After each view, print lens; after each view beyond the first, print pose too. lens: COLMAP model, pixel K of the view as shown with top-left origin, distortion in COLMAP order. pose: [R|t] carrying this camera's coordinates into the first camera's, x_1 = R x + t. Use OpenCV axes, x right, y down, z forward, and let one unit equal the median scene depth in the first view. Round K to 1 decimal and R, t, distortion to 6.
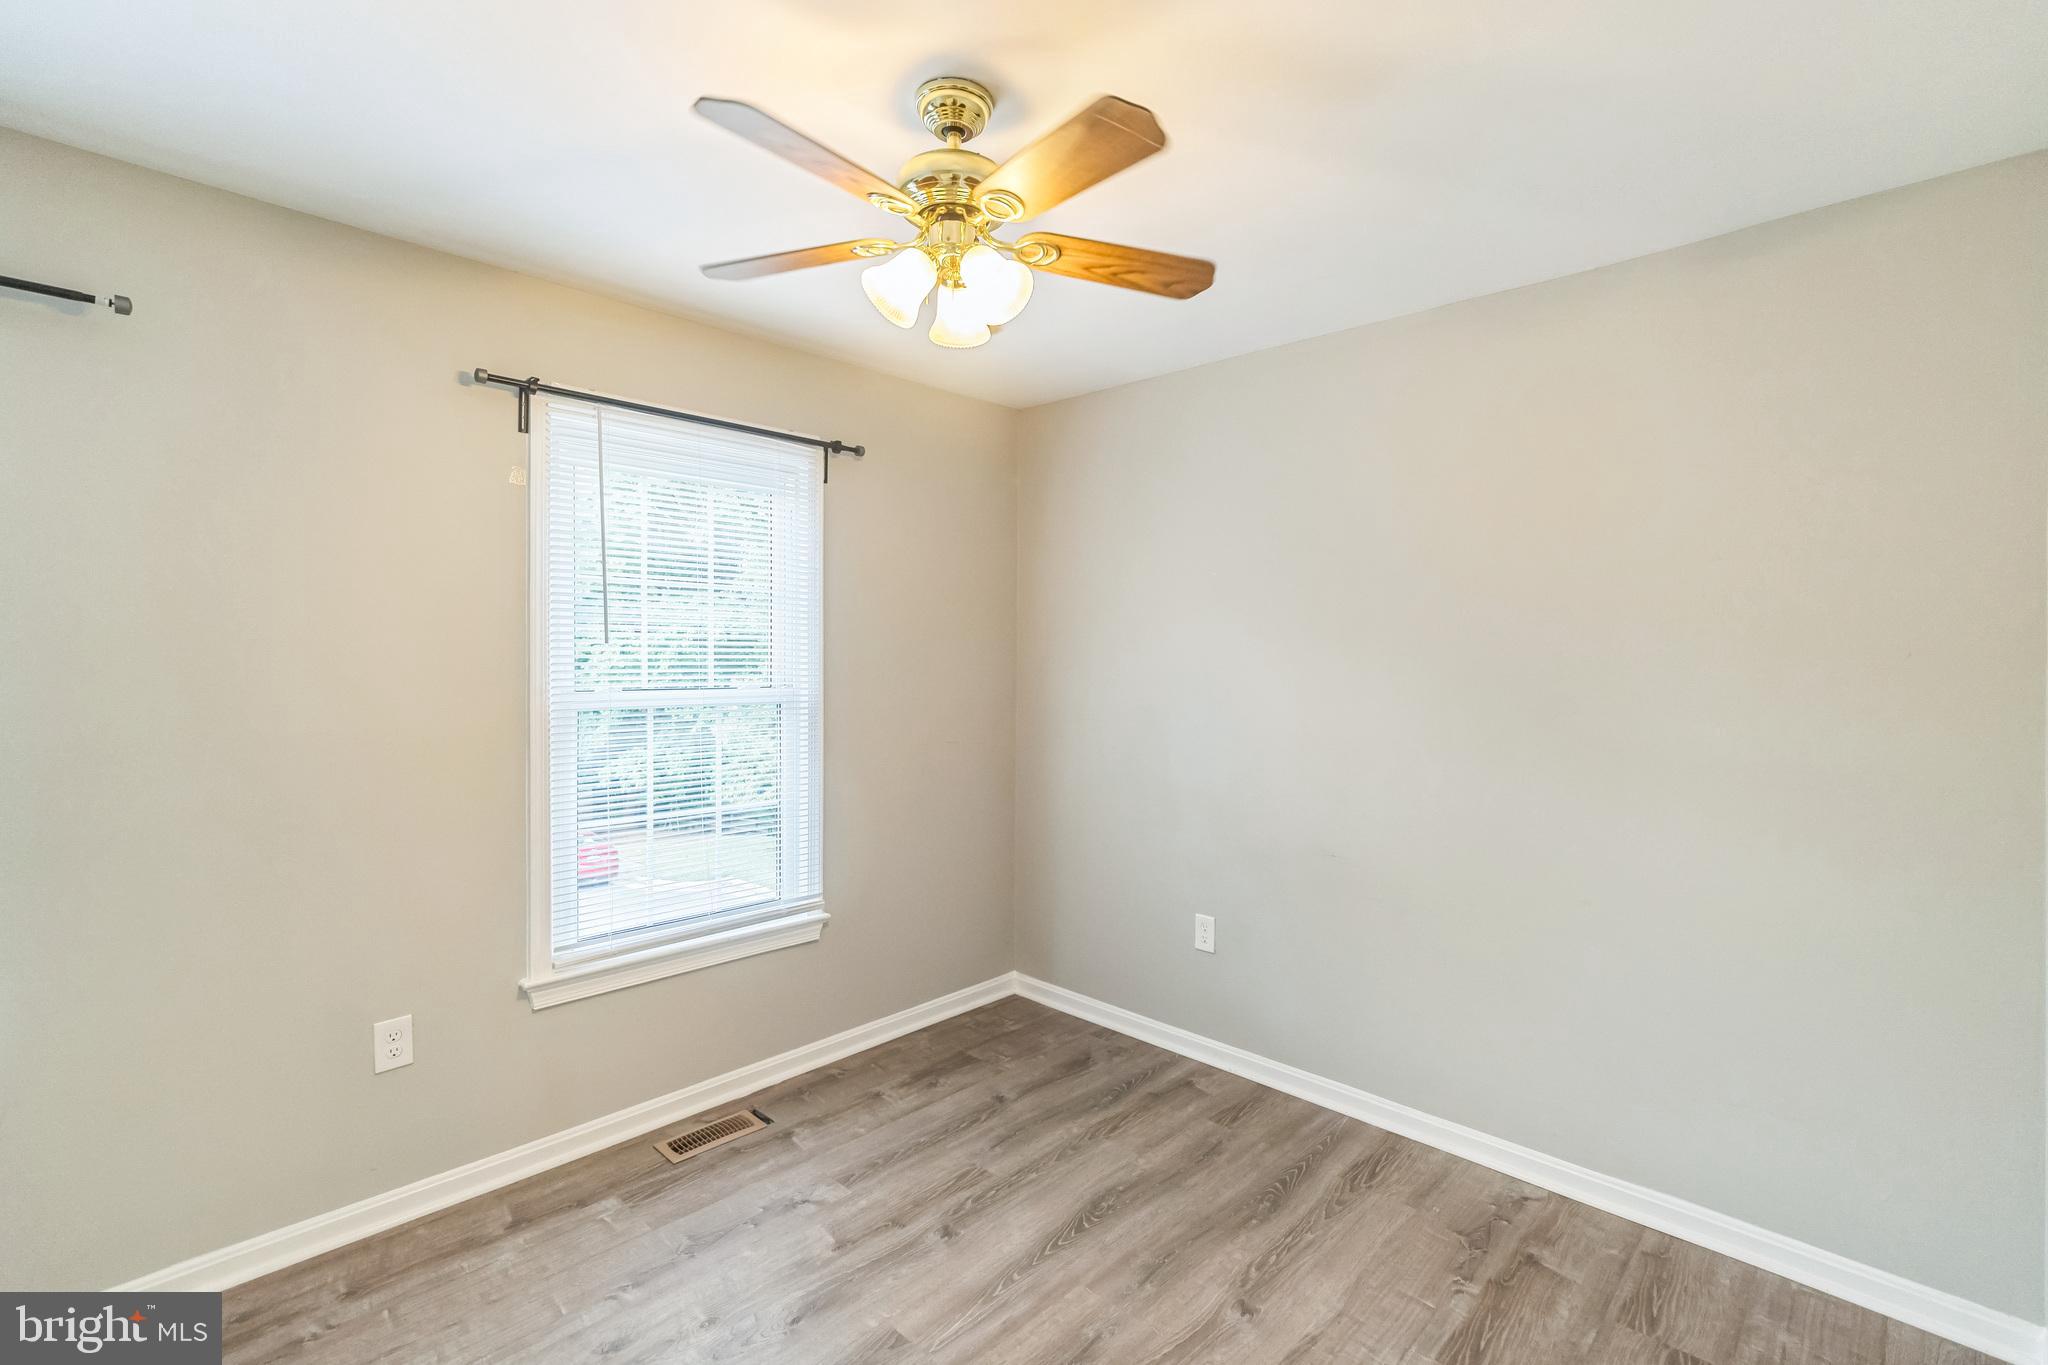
lens RADIAL K [[881.7, 0, 1023.0], [0, 881.7, 670.8], [0, 0, 1]] dist [0.001629, 0.000132]
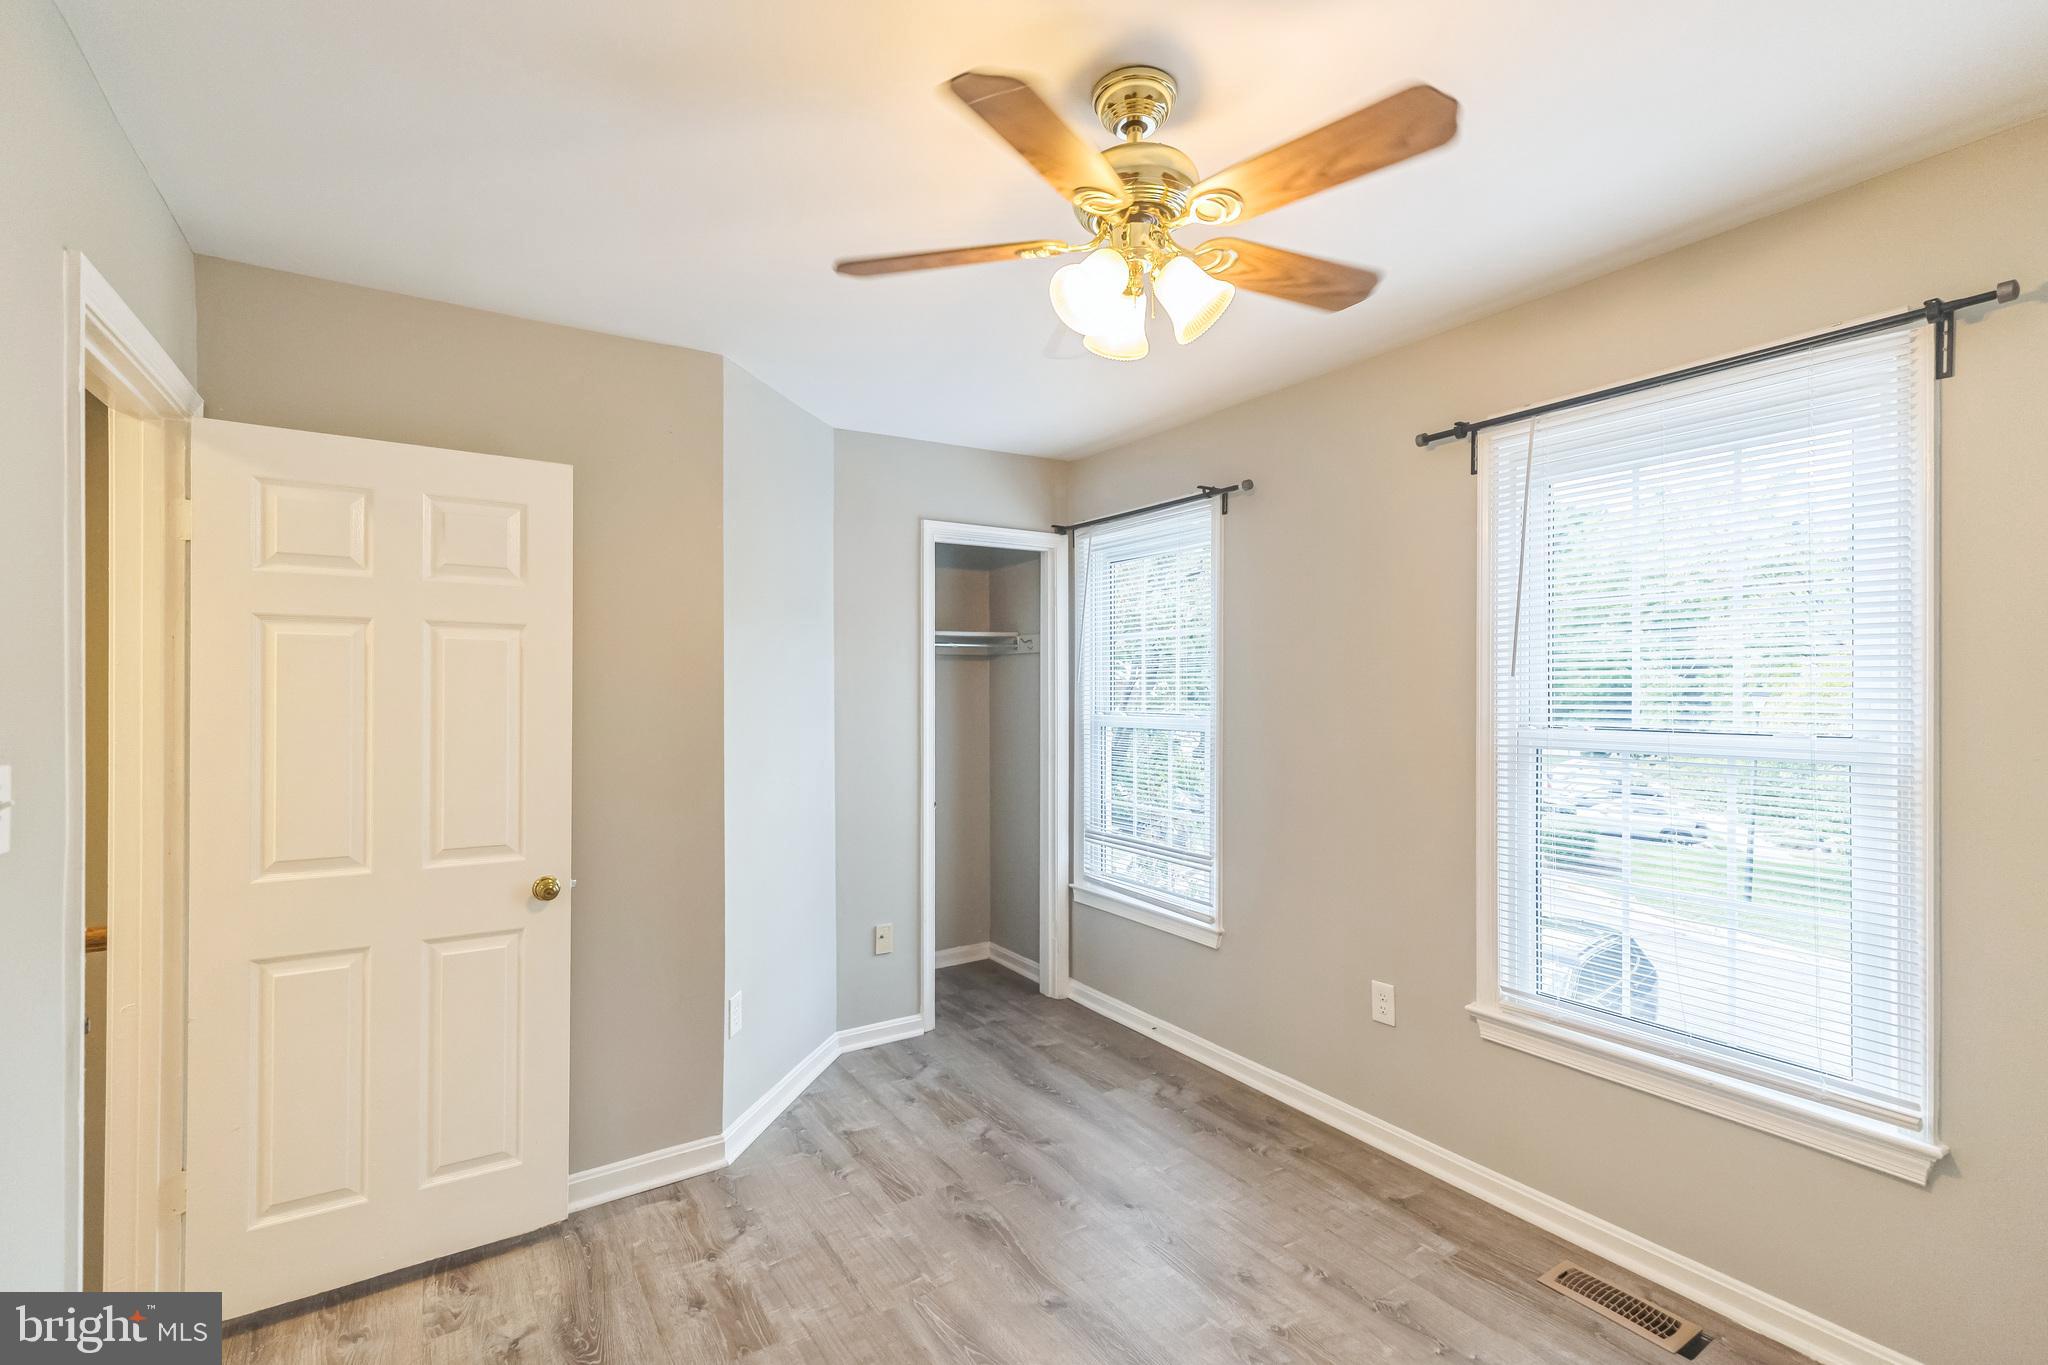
lens RADIAL K [[913.3, 0, 1033.4], [0, 913.3, 683.4], [0, 0, 1]] dist [0.003864, 0.000364]
pose [[-0.196813, 0.003474, -0.980435, 0.584371], [0.001908, 0.999993, 0.003161, -0.029323], [0.980439, -0.001248, -0.196818, 0.700970]]
